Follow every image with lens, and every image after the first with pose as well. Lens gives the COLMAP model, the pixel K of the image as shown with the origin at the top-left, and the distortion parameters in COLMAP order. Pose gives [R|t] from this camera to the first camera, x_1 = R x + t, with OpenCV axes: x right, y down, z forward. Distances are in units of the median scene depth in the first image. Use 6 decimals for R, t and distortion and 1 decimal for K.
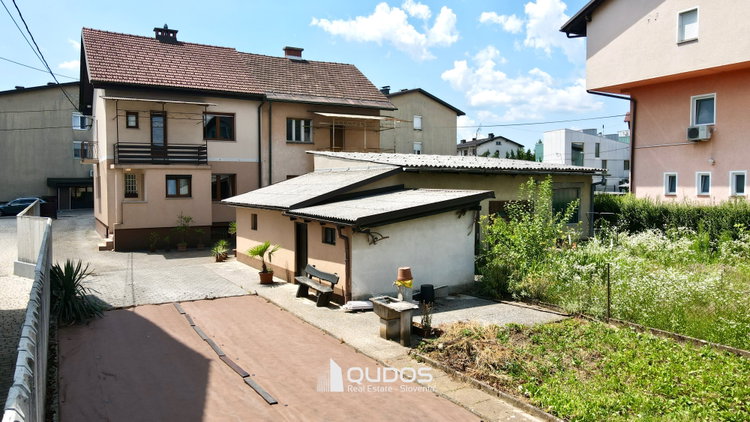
lens RADIAL K [[562.1, 0, 375.0], [0, 562.1, 211.0], [0, 0, 1]] dist [-0.005757, 0.073672]
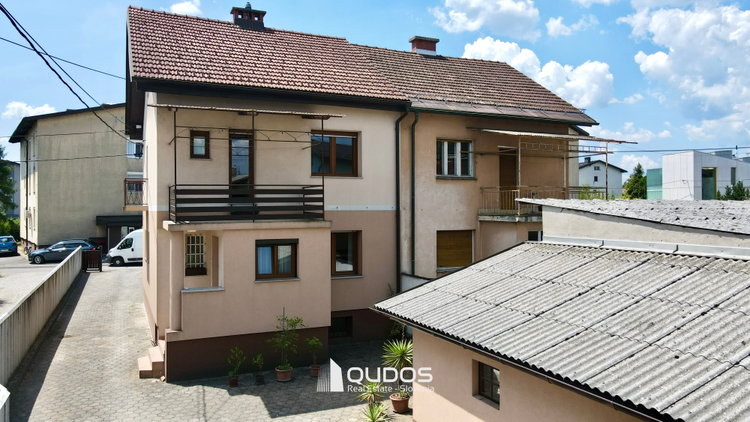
lens RADIAL K [[562.1, 0, 375.0], [0, 562.1, 211.0], [0, 0, 1]] dist [-0.005757, 0.073672]
pose [[0.996079, -0.000542, -0.088463, -0.176815], [-0.003225, 0.999094, -0.042442, -0.060758], [0.088406, 0.042561, 0.995175, 0.389771]]
